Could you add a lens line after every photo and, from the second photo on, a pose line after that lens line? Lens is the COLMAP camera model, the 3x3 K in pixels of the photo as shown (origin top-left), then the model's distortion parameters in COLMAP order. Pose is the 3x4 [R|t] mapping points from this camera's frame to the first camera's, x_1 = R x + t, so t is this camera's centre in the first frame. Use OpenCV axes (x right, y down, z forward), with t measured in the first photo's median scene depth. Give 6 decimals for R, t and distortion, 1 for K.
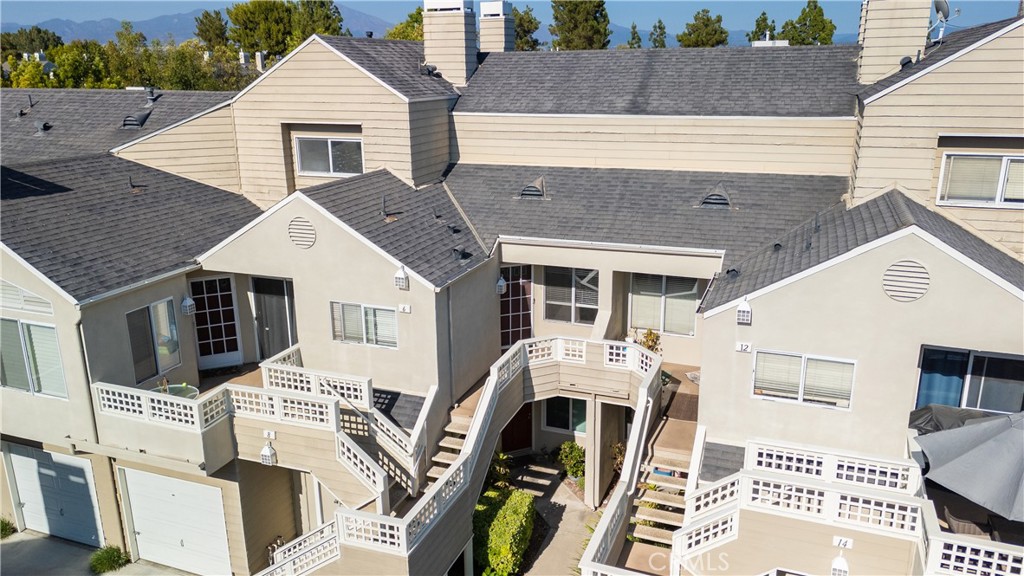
lens RADIAL K [[737.1, 0, 519.4], [0, 737.1, 281.7], [0, 0, 1]] dist [0.023244, -0.008076]
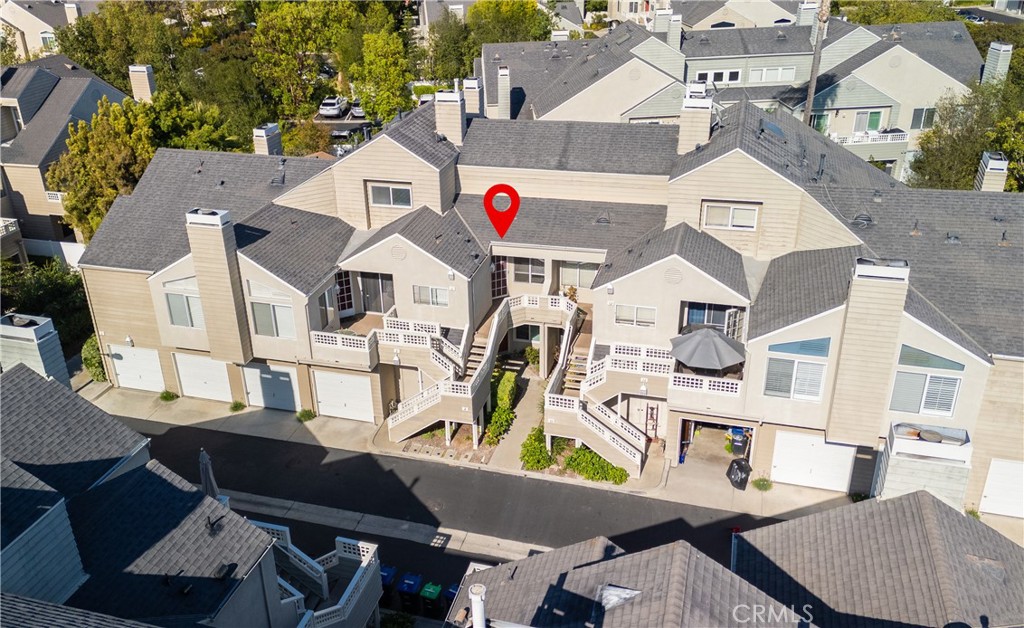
lens RADIAL K [[862.6, 0, 509.8], [0, 862.6, 314.5], [0, 0, 1]] dist [0.010568, 0.000780]
pose [[0.994951, -0.049413, 0.087356, -0.187238], [0.032691, 0.982494, 0.183401, -0.291662], [-0.094889, -0.179619, 0.979149, -1.232383]]
